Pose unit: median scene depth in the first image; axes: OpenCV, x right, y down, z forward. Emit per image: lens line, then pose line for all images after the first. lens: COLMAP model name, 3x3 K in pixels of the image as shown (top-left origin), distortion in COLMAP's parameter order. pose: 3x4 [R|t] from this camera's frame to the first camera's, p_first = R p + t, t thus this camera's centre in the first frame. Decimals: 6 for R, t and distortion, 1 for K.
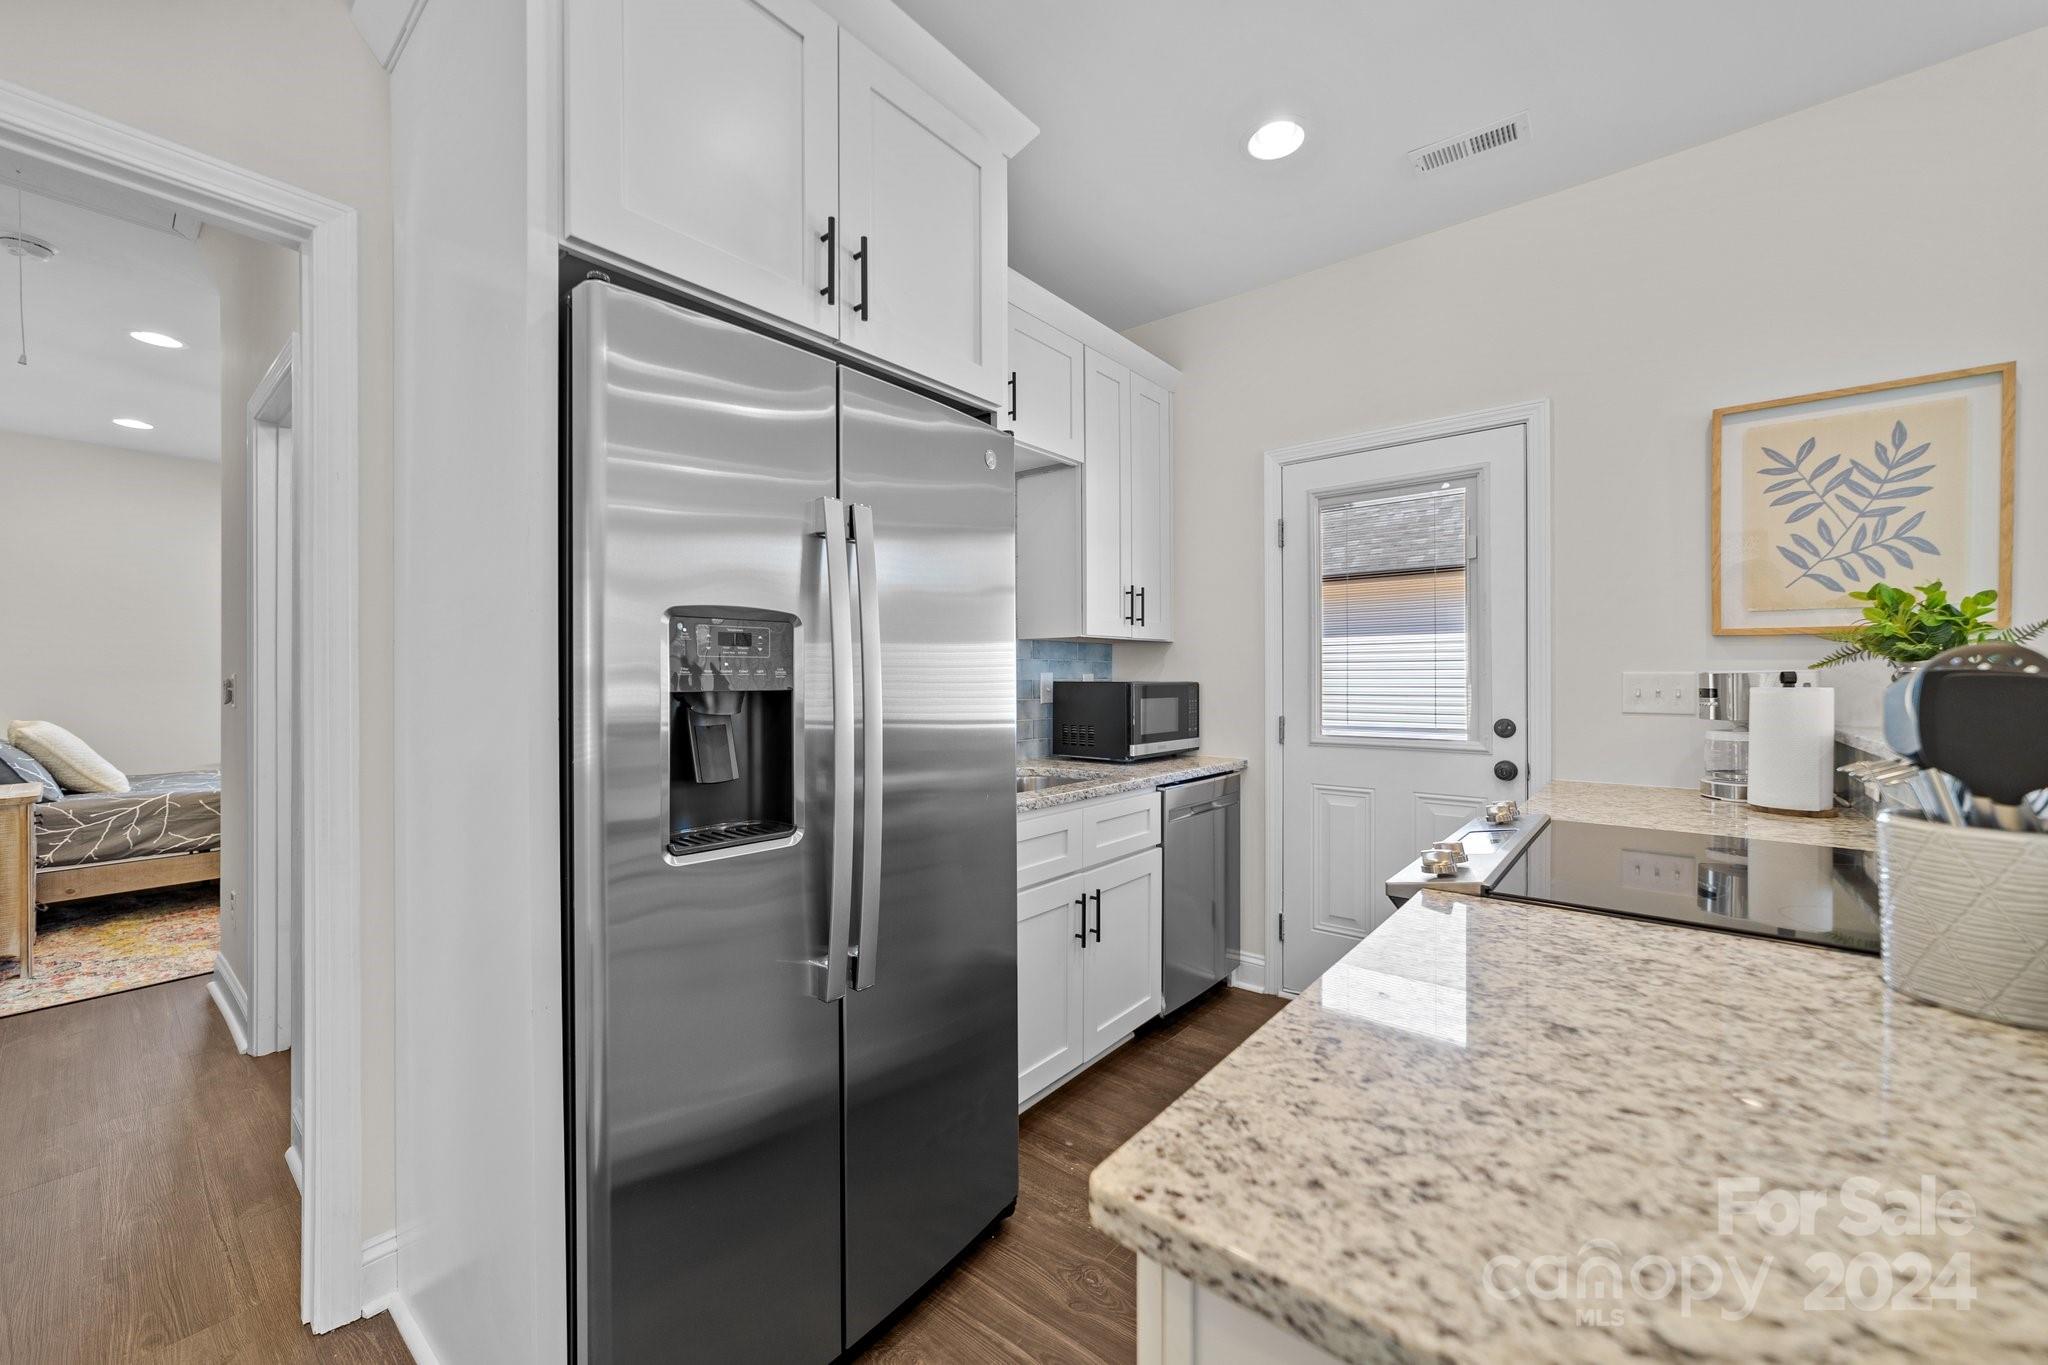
lens RADIAL K [[791.5, 0, 1023.8], [0, 791.5, 676.4], [0, 0, 1]] dist [-0.010265, 0.003939]
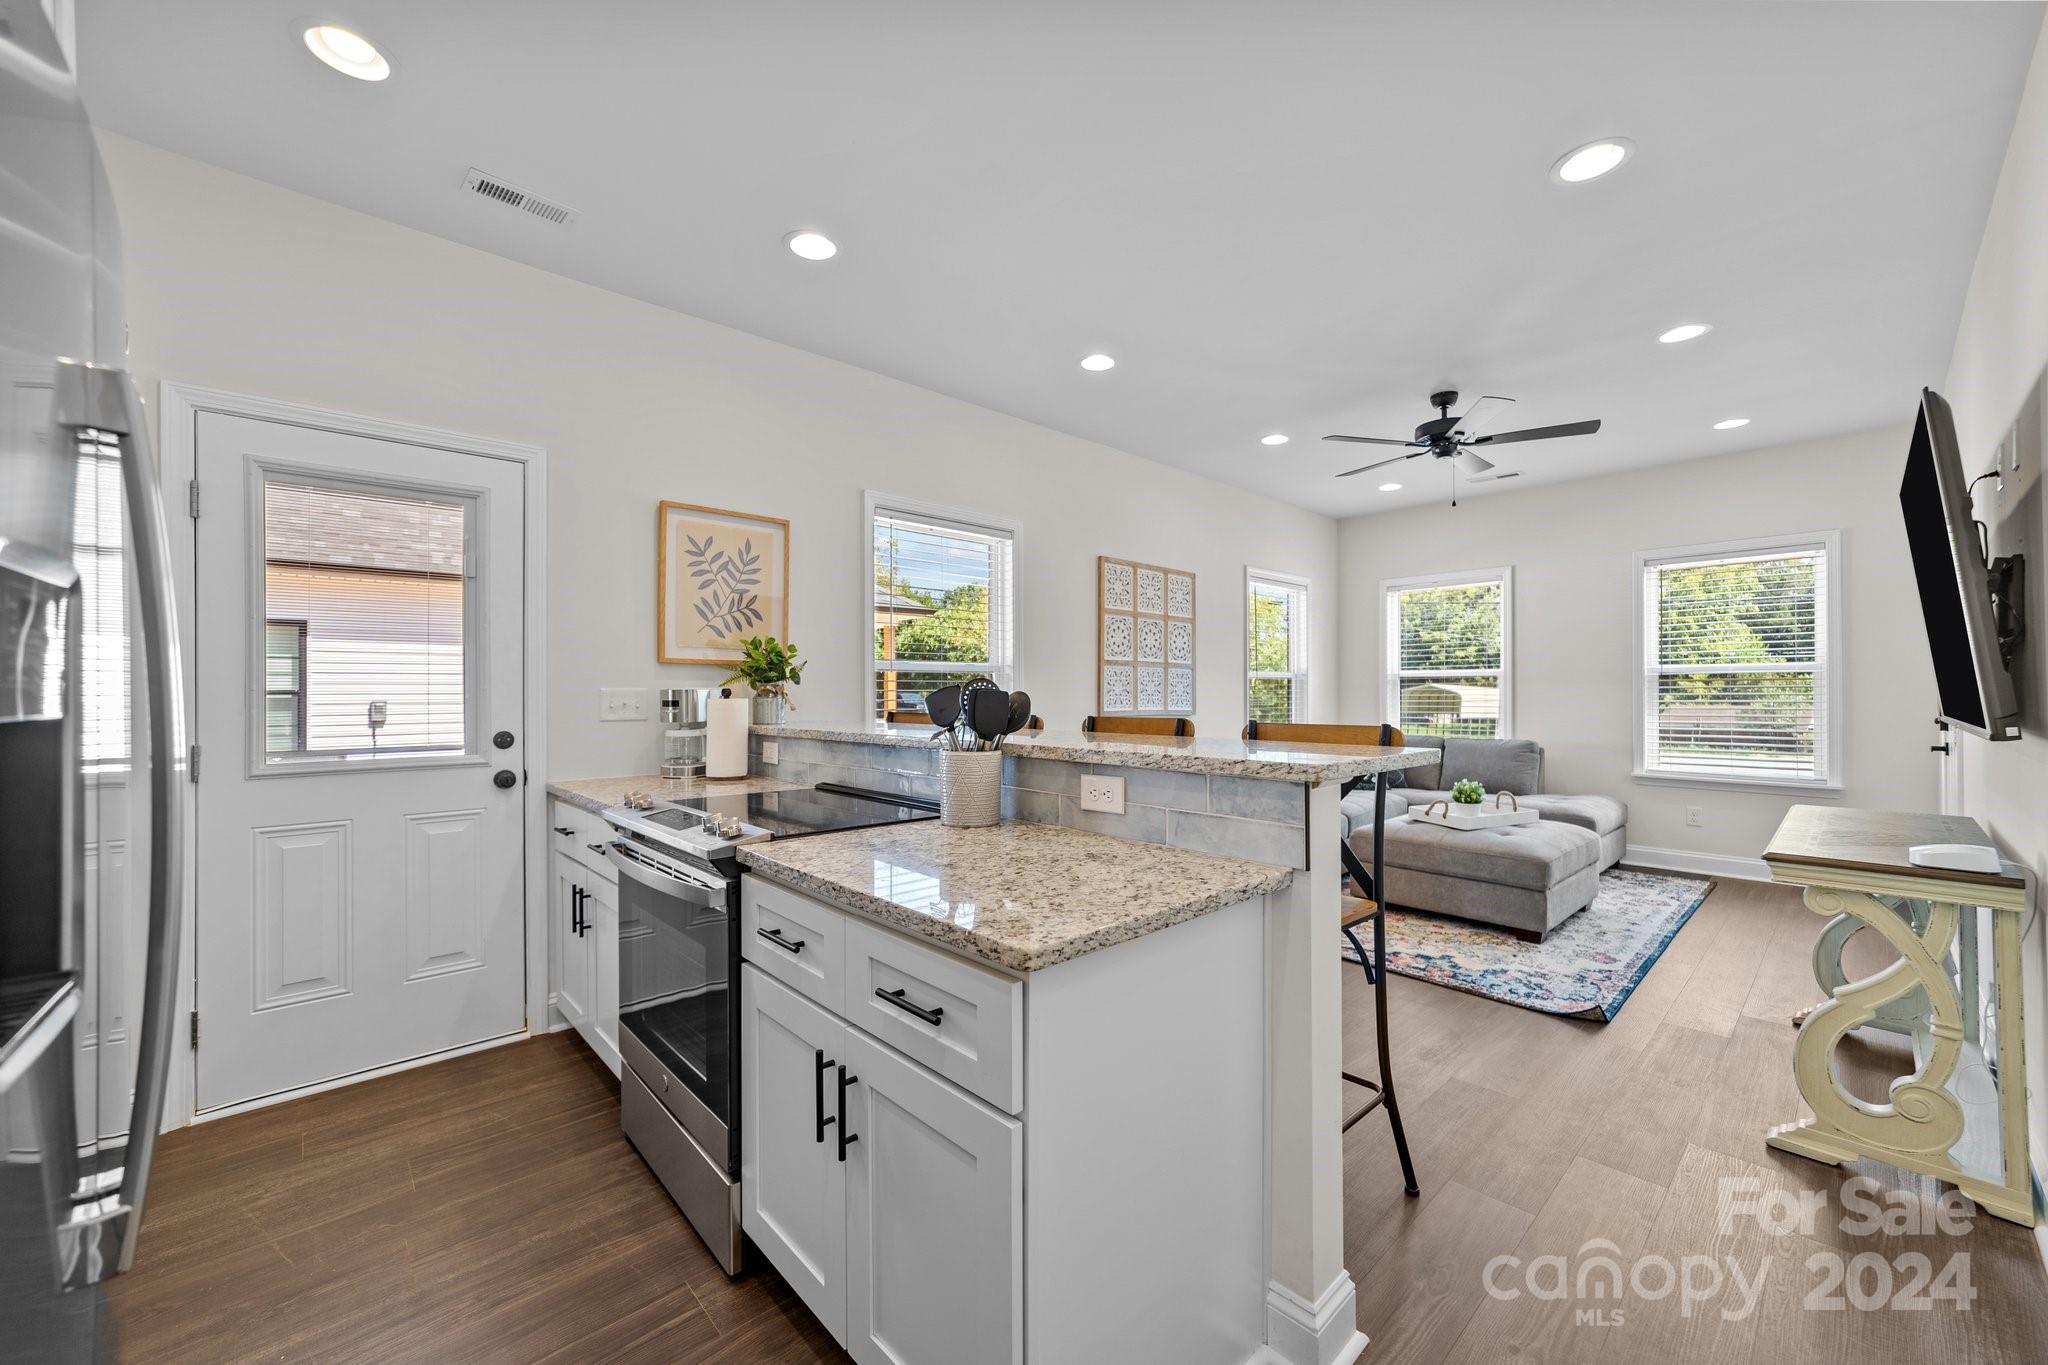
lens RADIAL K [[791.5, 0, 1034.2], [0, 791.5, 690.3], [0, 0, 1]] dist [-0.010265, 0.003939]
pose [[0.125280, 0.001997, 0.992119, -0.359529], [0.000720, 0.999998, -0.002104, 0.000912], [-0.992121, 0.000978, 0.125278, 0.144866]]
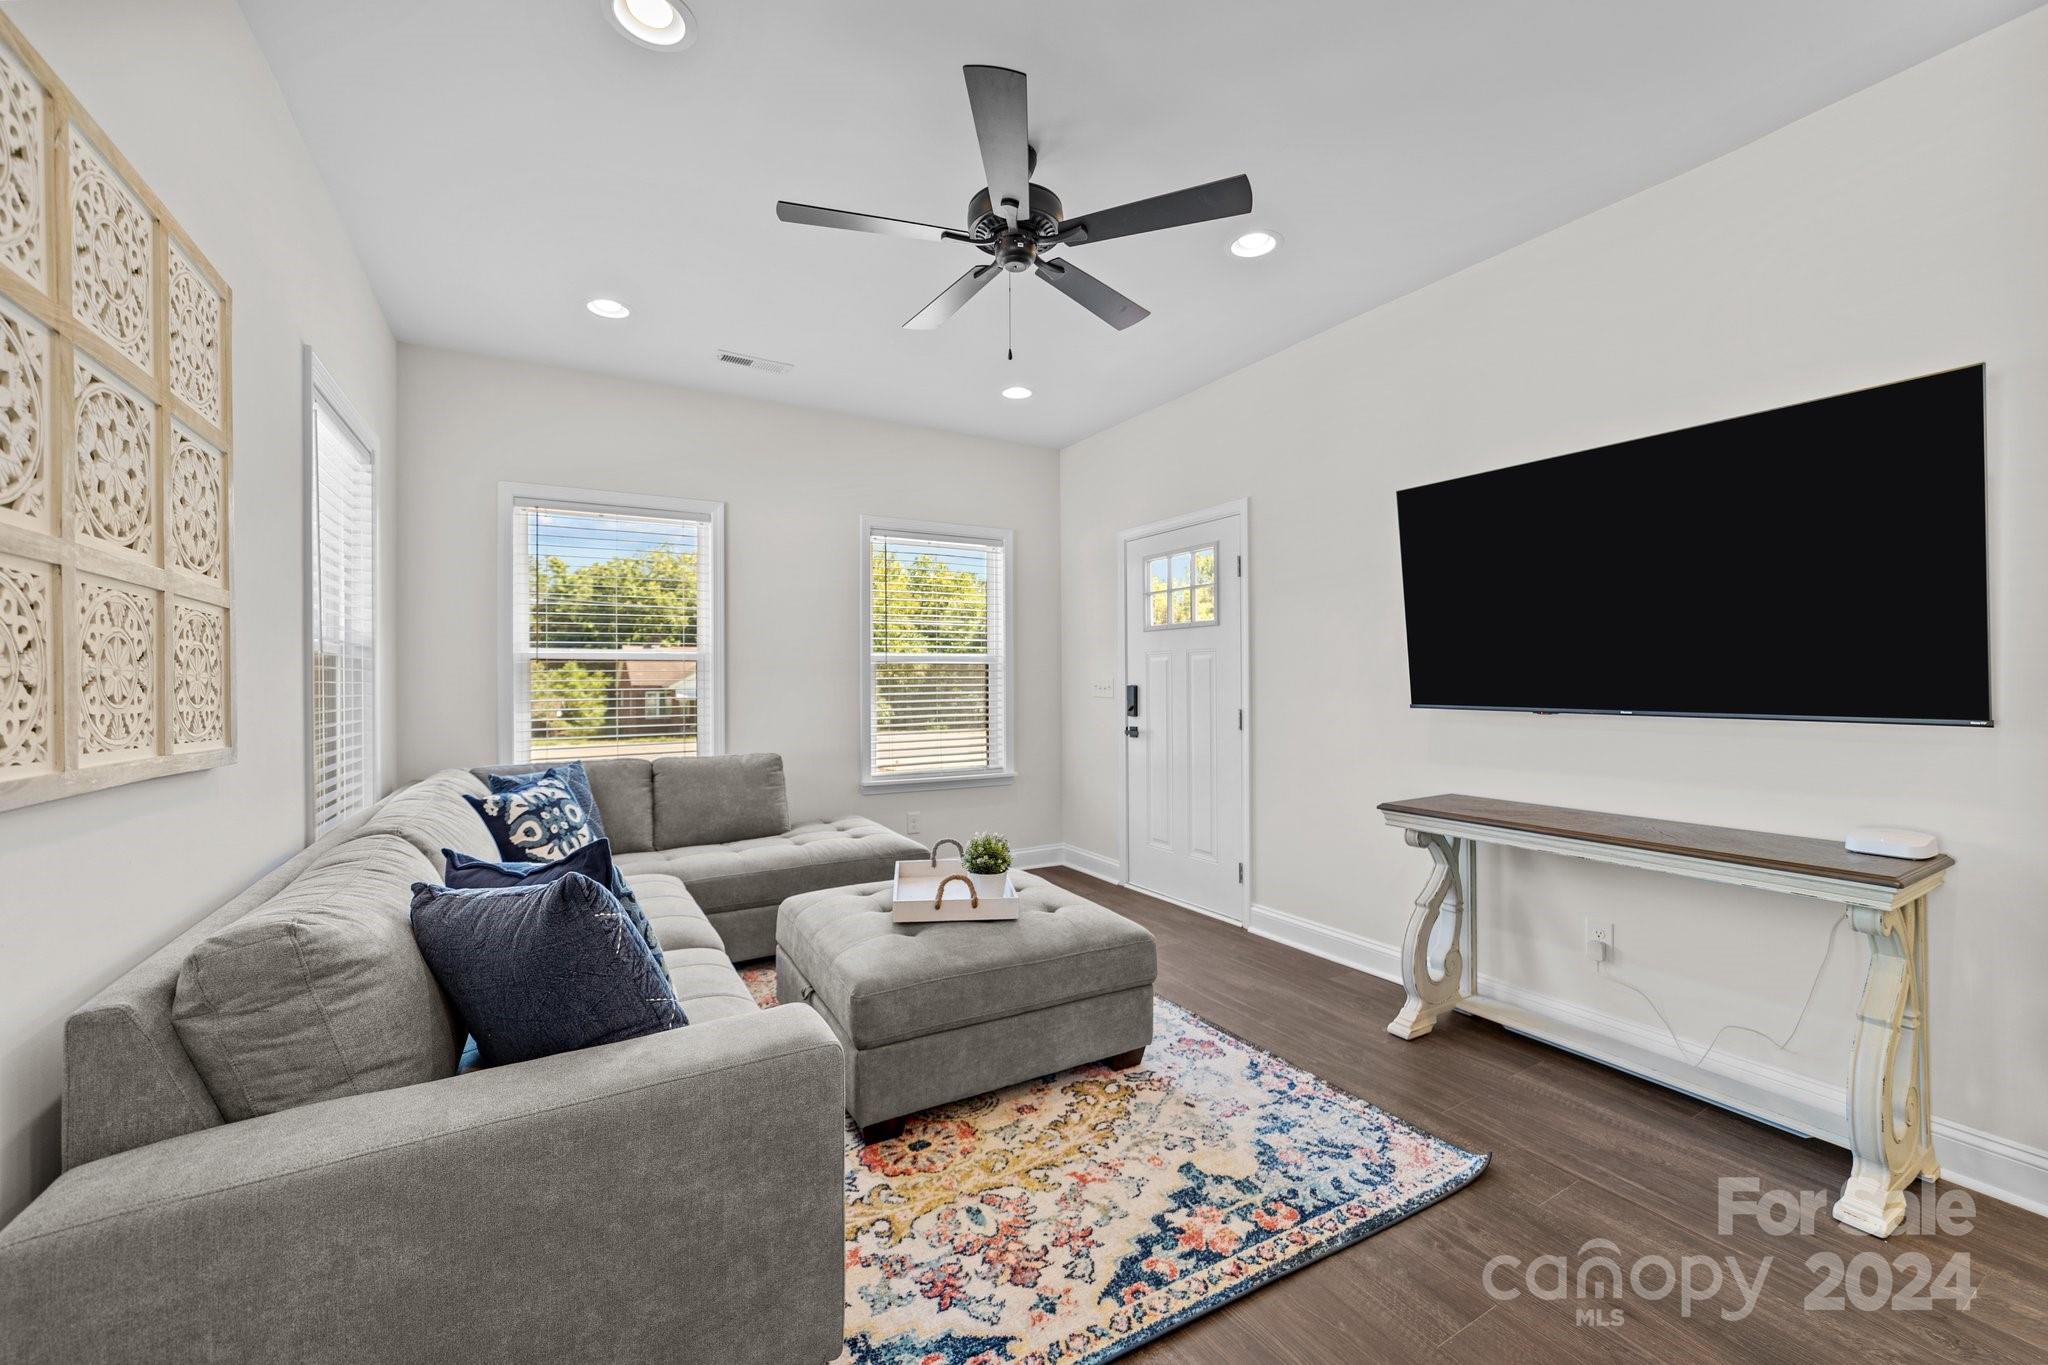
lens RADIAL K [[791.5, 0, 1032.4], [0, 791.5, 680.6], [0, 0, 1]] dist [-0.010265, 0.003939]
pose [[-0.942796, 0.002611, 0.333359, 0.994023], [0.001529, 0.999993, -0.003507, -0.000410], [-0.333365, -0.002796, -0.942794, 0.362070]]
